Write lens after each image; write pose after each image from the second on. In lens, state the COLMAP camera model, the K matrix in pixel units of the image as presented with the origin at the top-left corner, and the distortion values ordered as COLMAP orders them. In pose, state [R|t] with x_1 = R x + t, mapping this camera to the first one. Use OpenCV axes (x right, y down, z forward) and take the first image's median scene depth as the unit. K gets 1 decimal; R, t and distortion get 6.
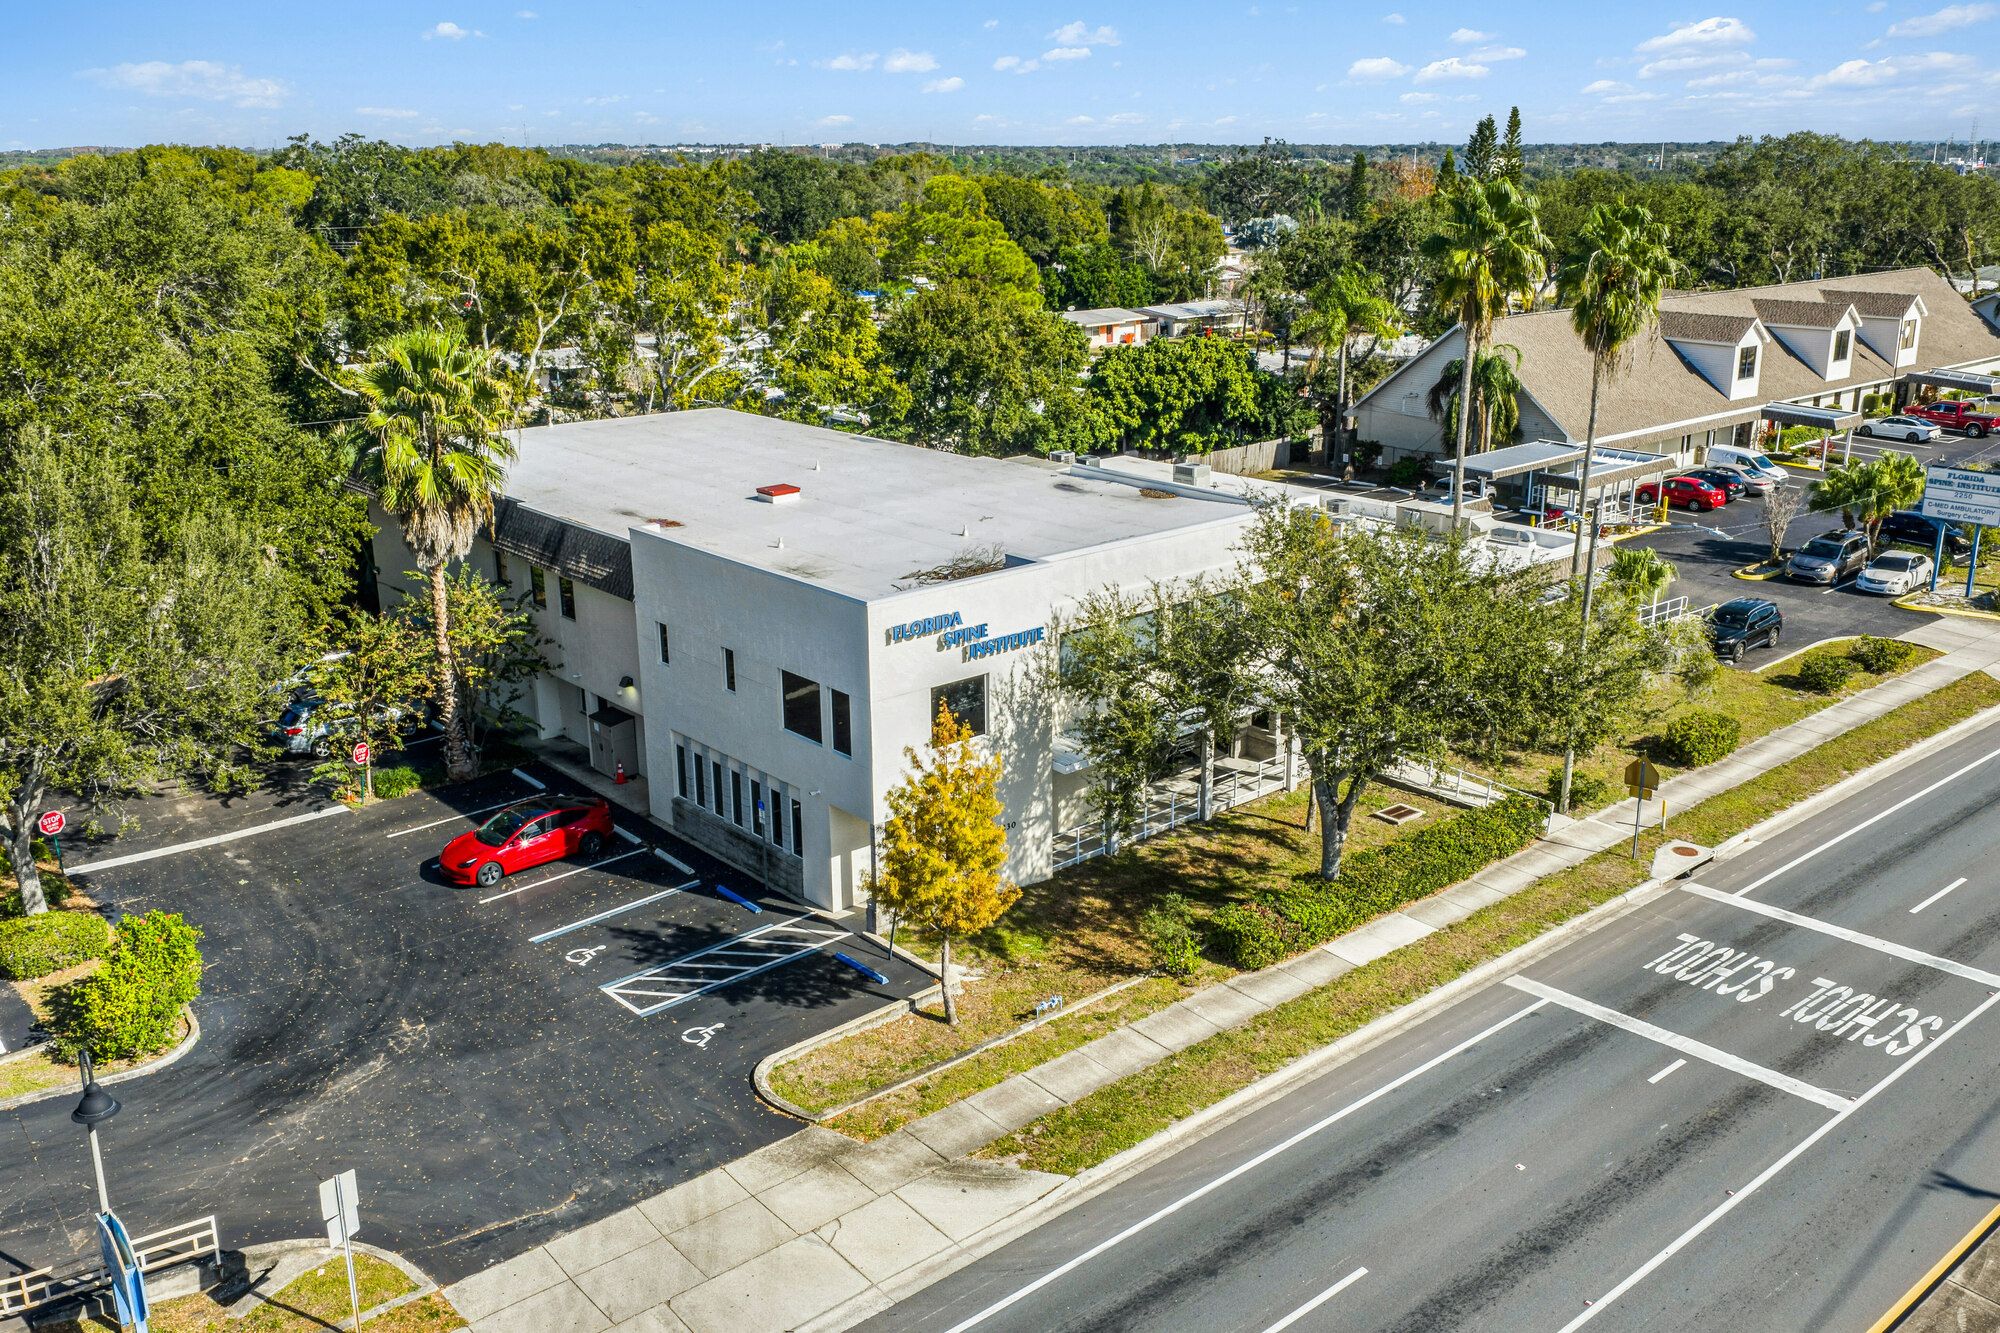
lens RADIAL K [[1657.7, 0, 1000.0], [0, 1657.7, 666.5], [0, 0, 1]] dist [0.010903, 0.001636]
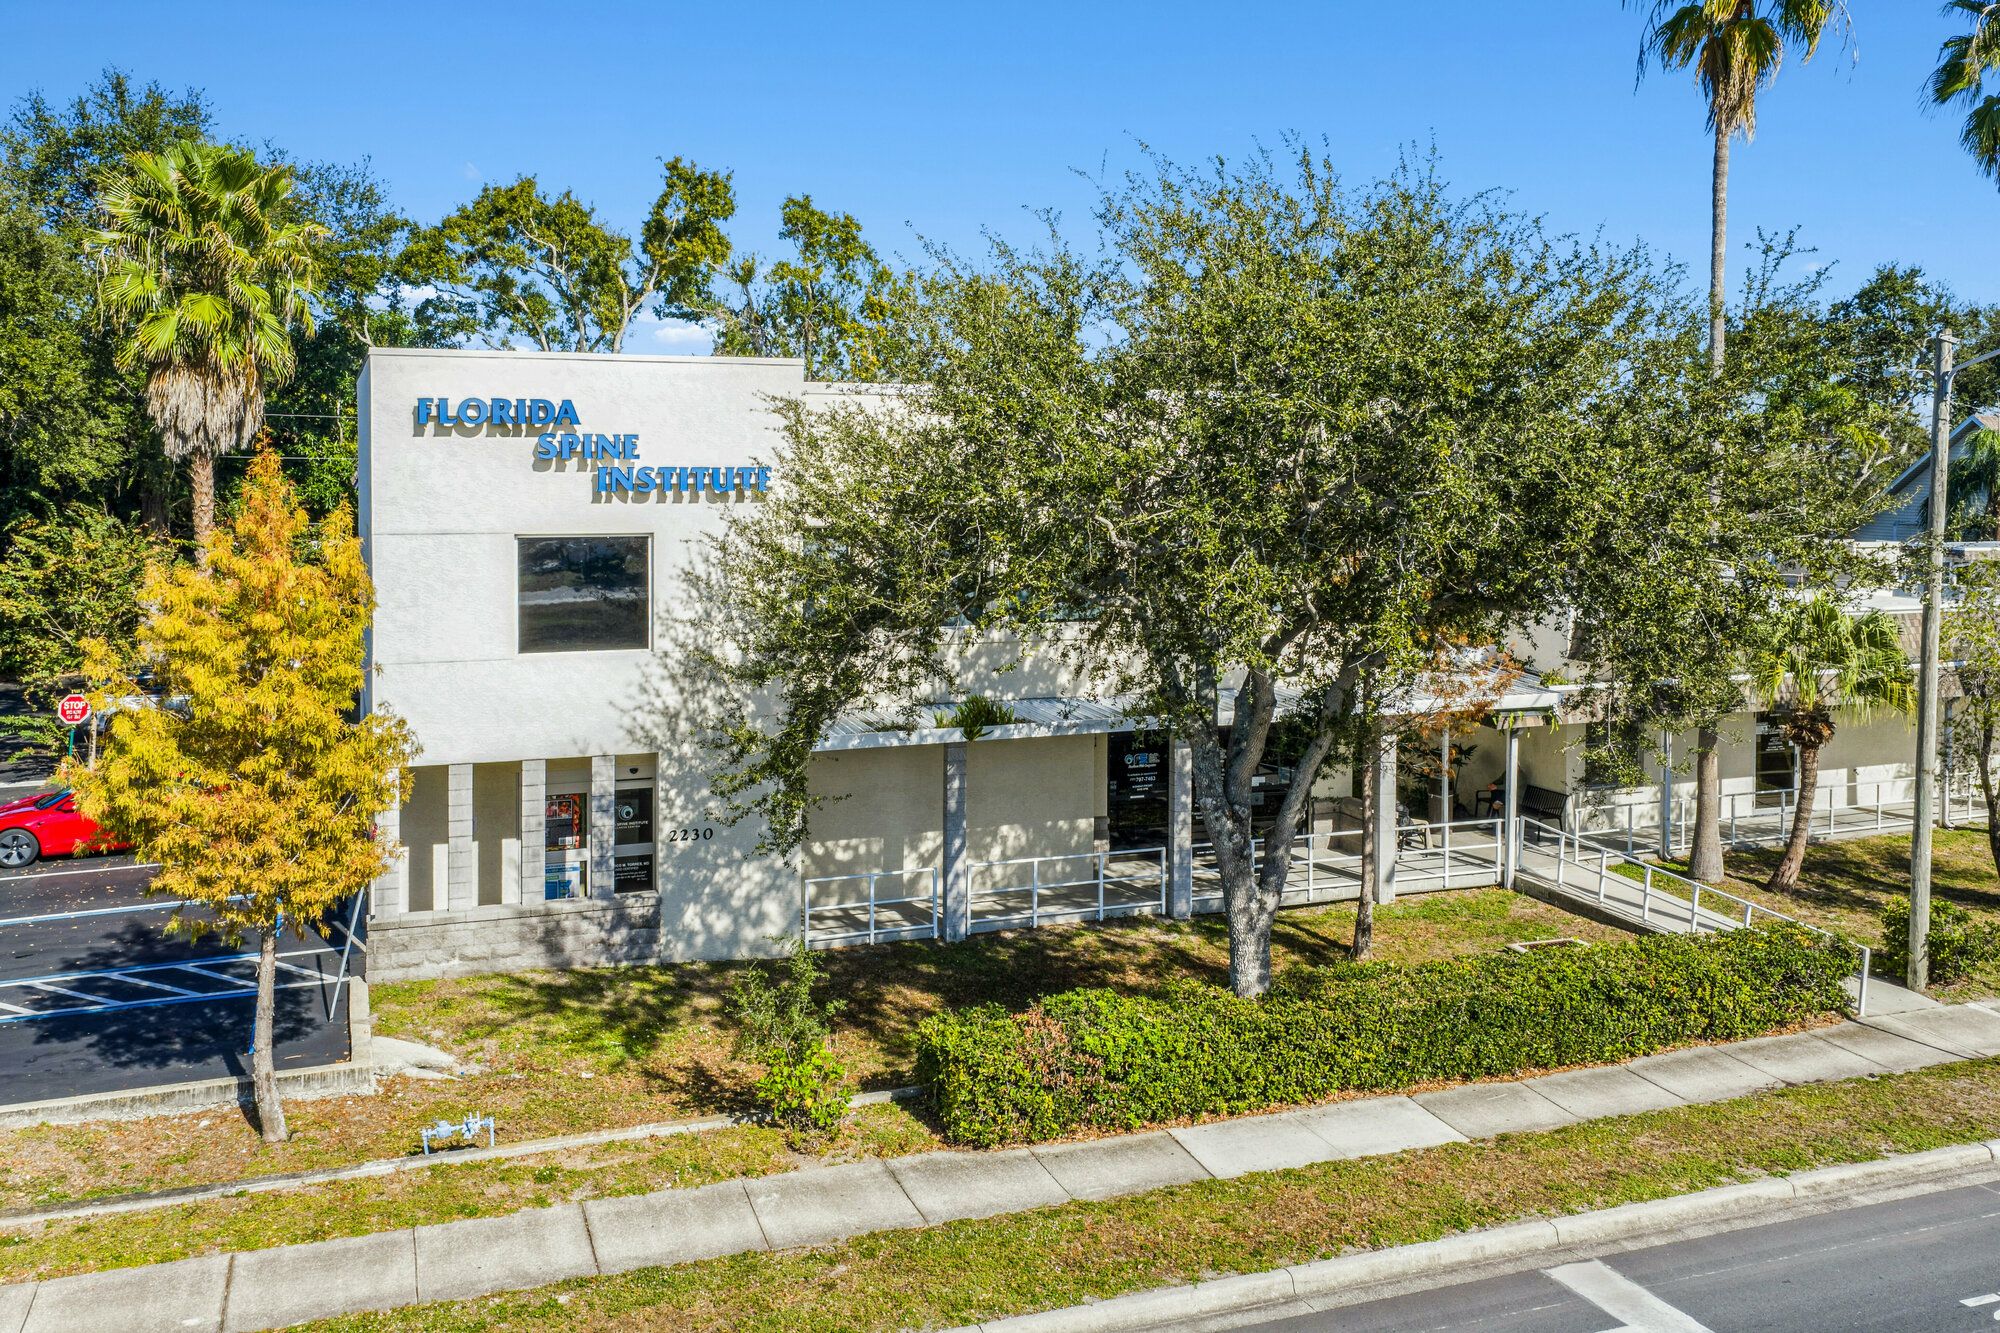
lens RADIAL K [[1683.5, 0, 999.7], [0, 1683.5, 543.5], [0, 0, 1]] dist [0.000432, 0.000284]
pose [[0.943530, 0.034550, -0.329480, 0.297603], [-0.112189, 0.969106, -0.219651, 0.121367], [0.311712, 0.244212, 0.918257, 0.531850]]
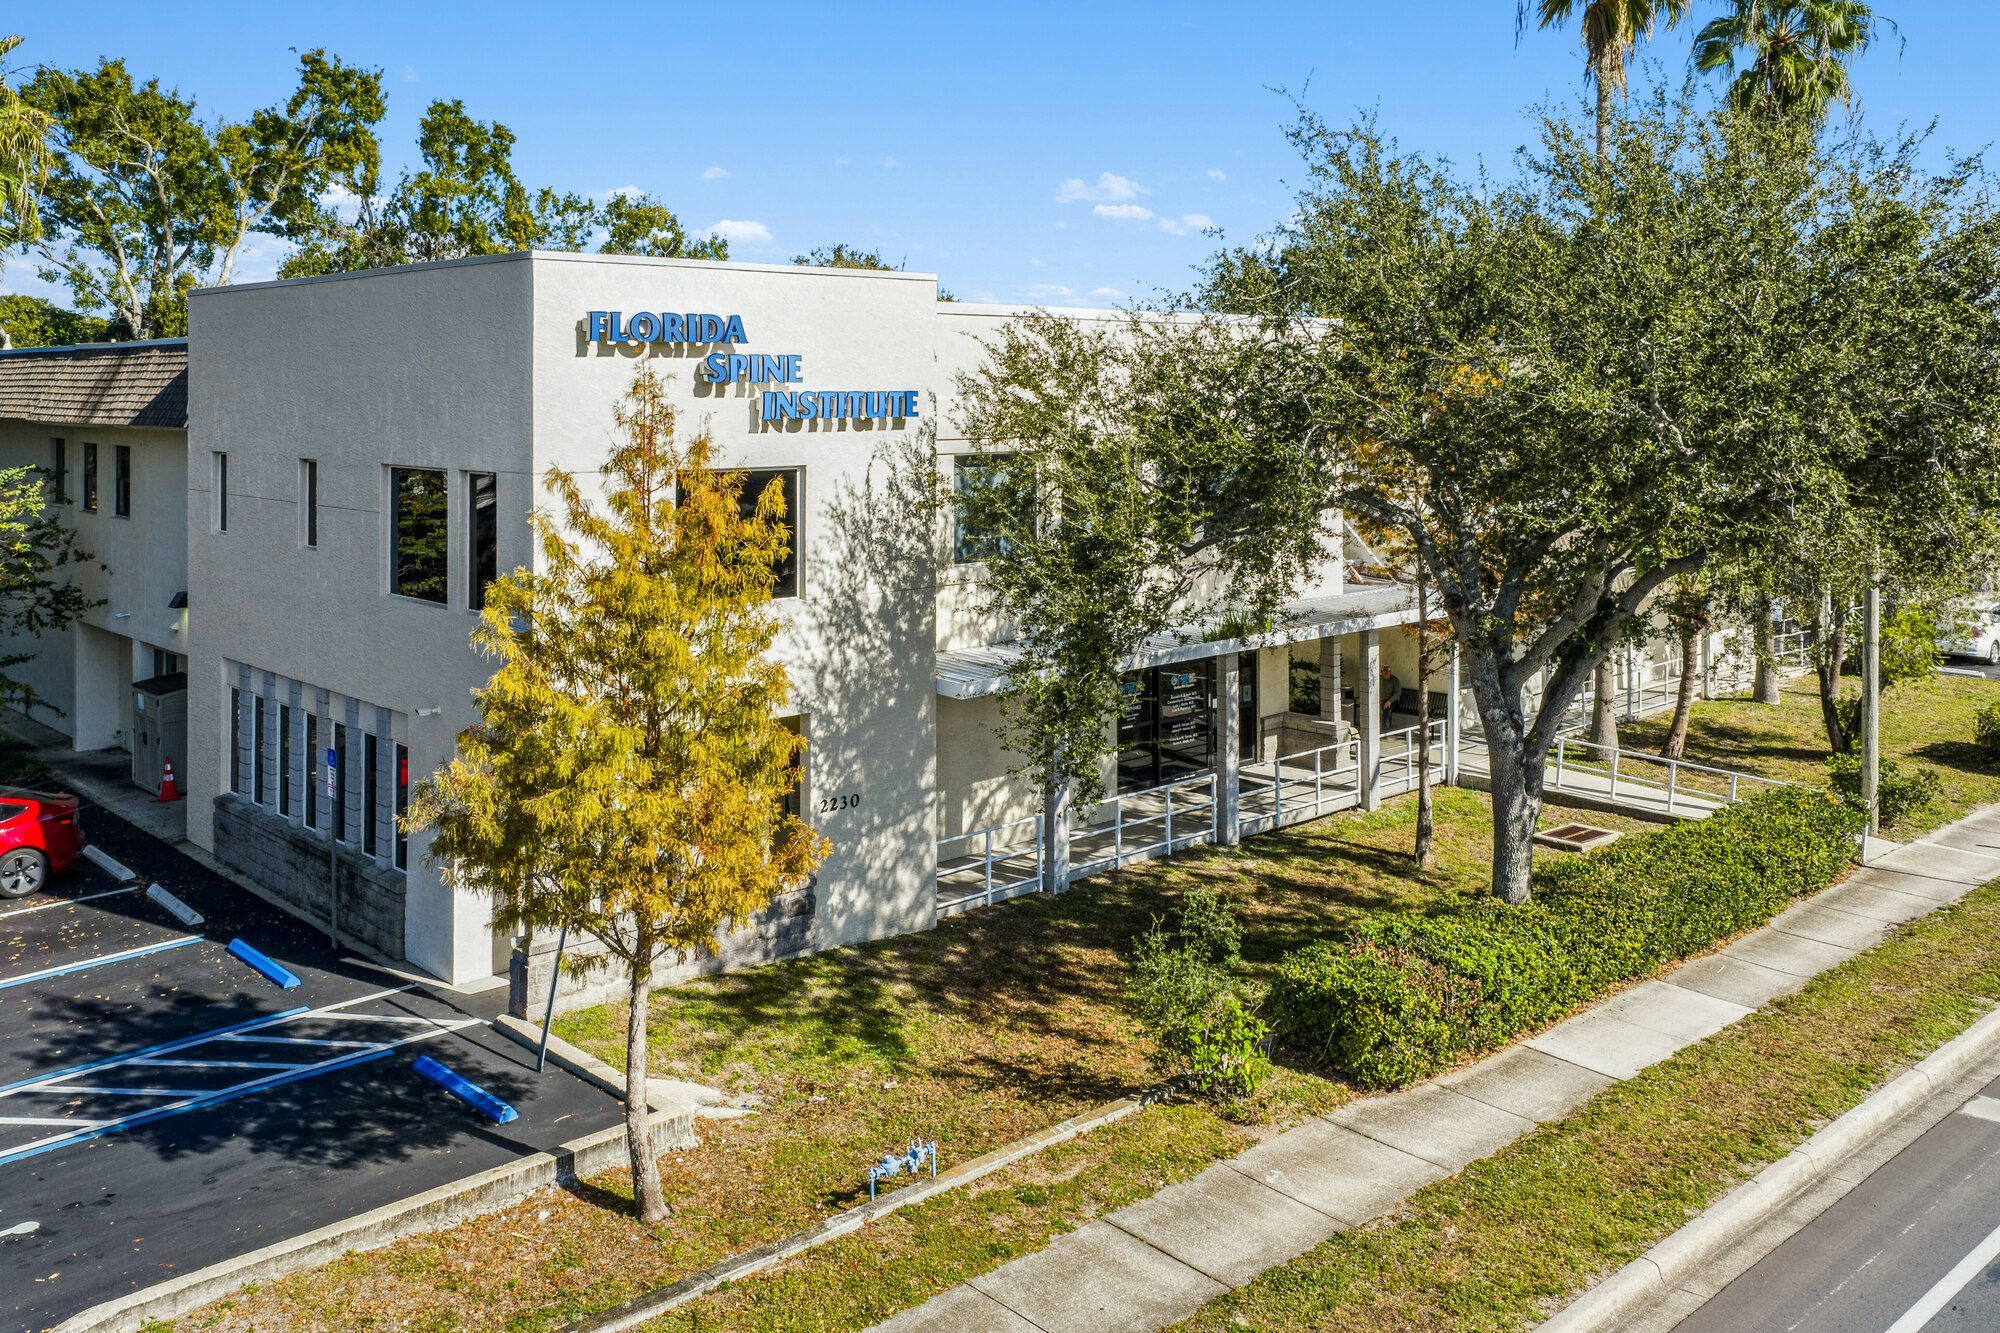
lens RADIAL K [[1708.9, 0, 1006.6], [0, 1708.9, 390.7], [0, 0, 1]] dist [-0.000870, 0.004232]
pose [[0.999121, 0.008437, 0.041073, 0.033219], [0.003874, 0.956786, -0.290769, 0.135068], [-0.041751, 0.290672, 0.955911, 0.514627]]
